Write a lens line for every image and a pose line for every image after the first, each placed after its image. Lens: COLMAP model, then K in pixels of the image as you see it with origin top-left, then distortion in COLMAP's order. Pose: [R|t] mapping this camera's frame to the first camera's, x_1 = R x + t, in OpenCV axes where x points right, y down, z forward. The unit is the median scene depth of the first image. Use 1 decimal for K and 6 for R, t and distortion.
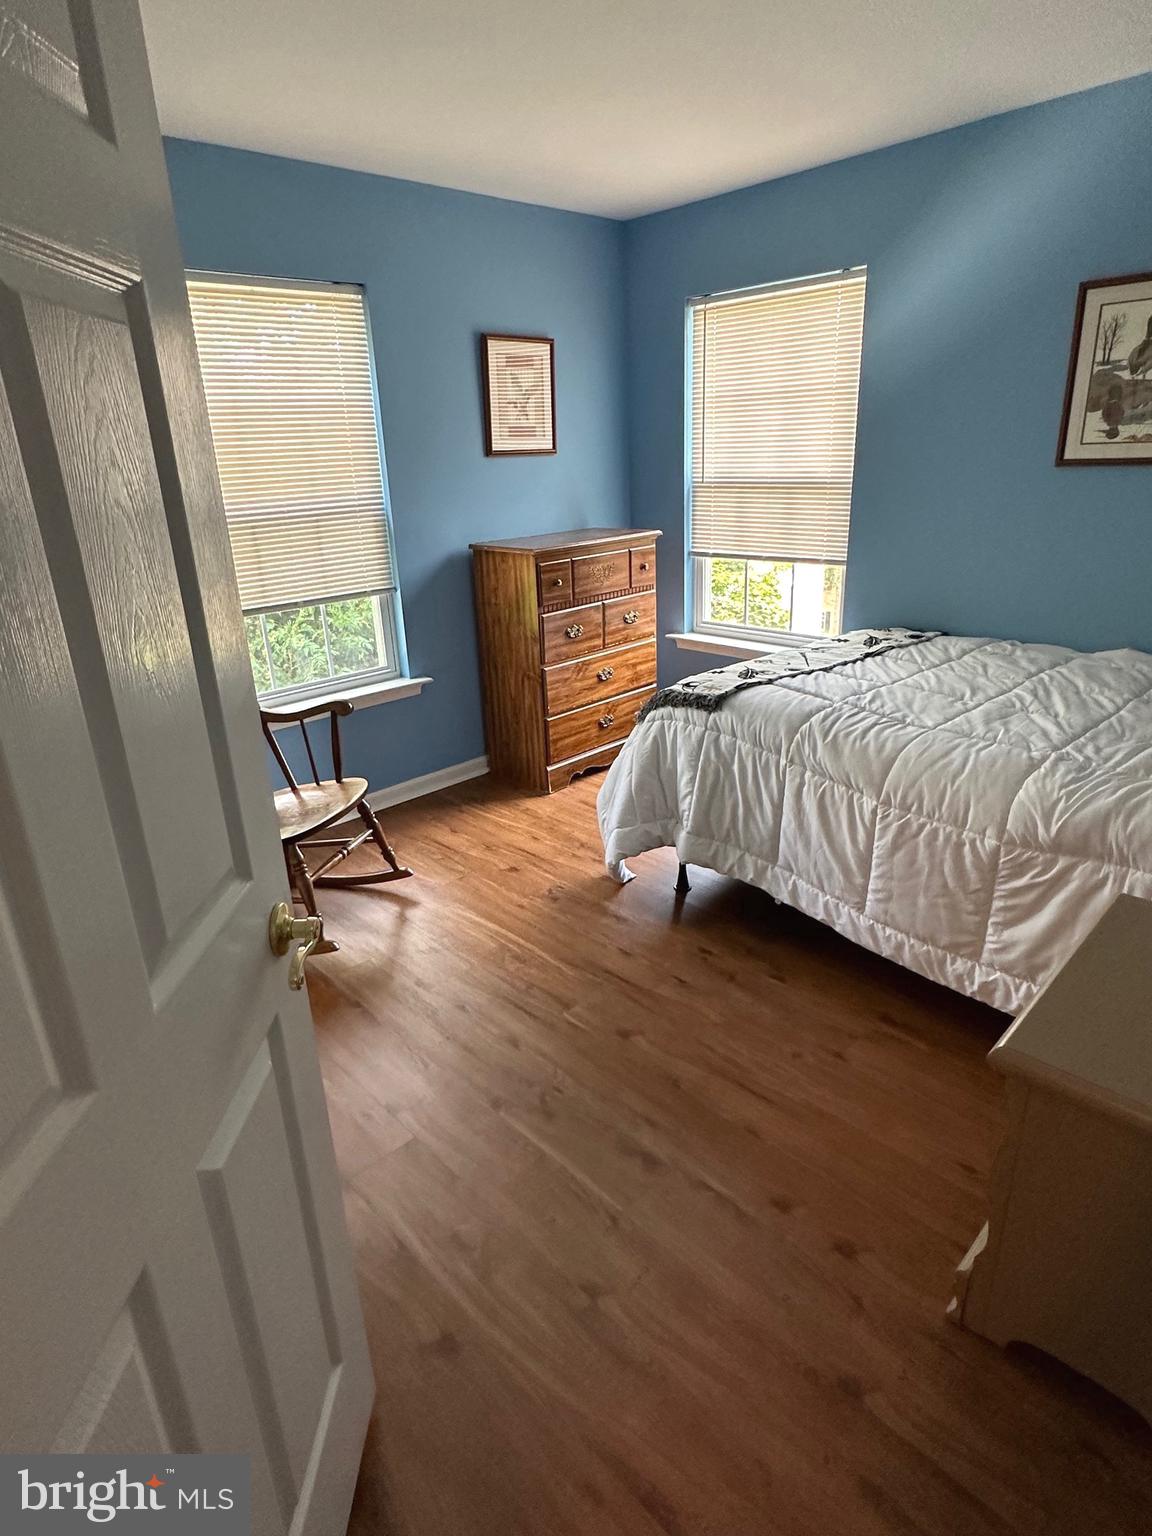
lens RADIAL K [[864.1, 0, 571.6], [0, 864.1, 771.4], [0, 0, 1]] dist [-0.002661, 0.000946]
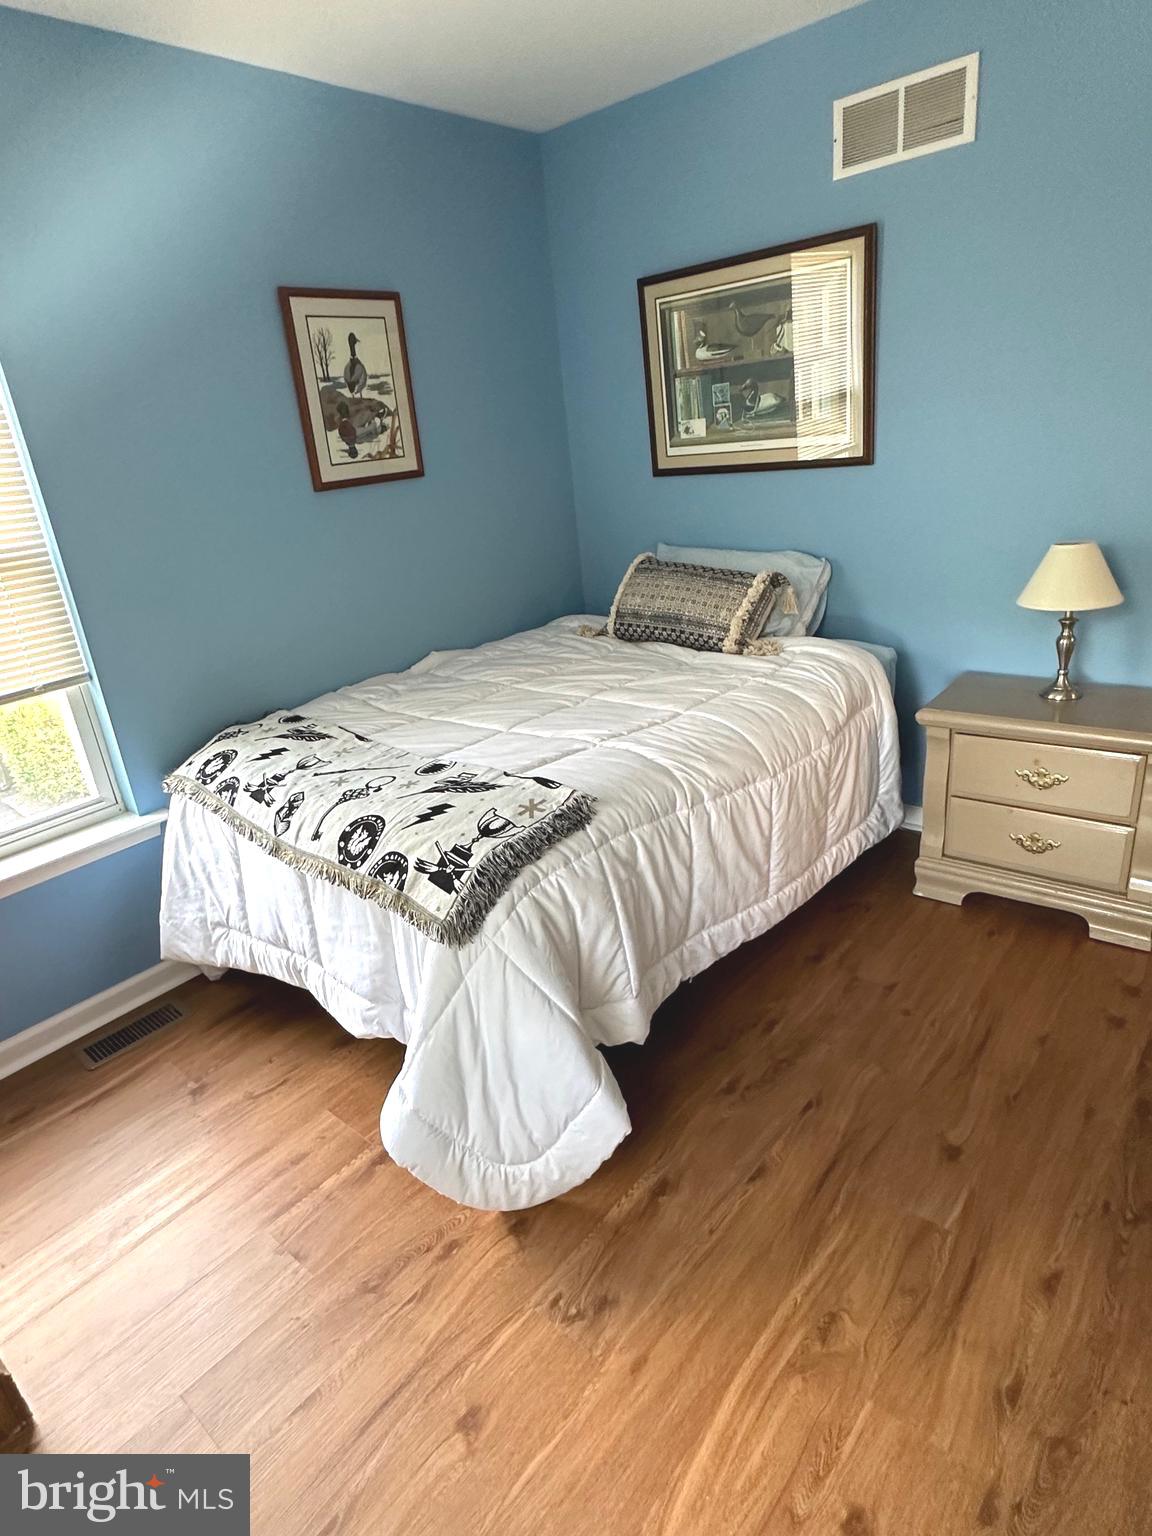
lens RADIAL K [[864.1, 0, 568.2], [0, 864.1, 764.0], [0, 0, 1]] dist [-0.002661, 0.000946]
pose [[-0.095042, -0.313564, 0.944799, -0.425490], [0.445356, 0.835424, 0.322064, -0.310792], [-0.890295, 0.451382, 0.060247, 0.902553]]
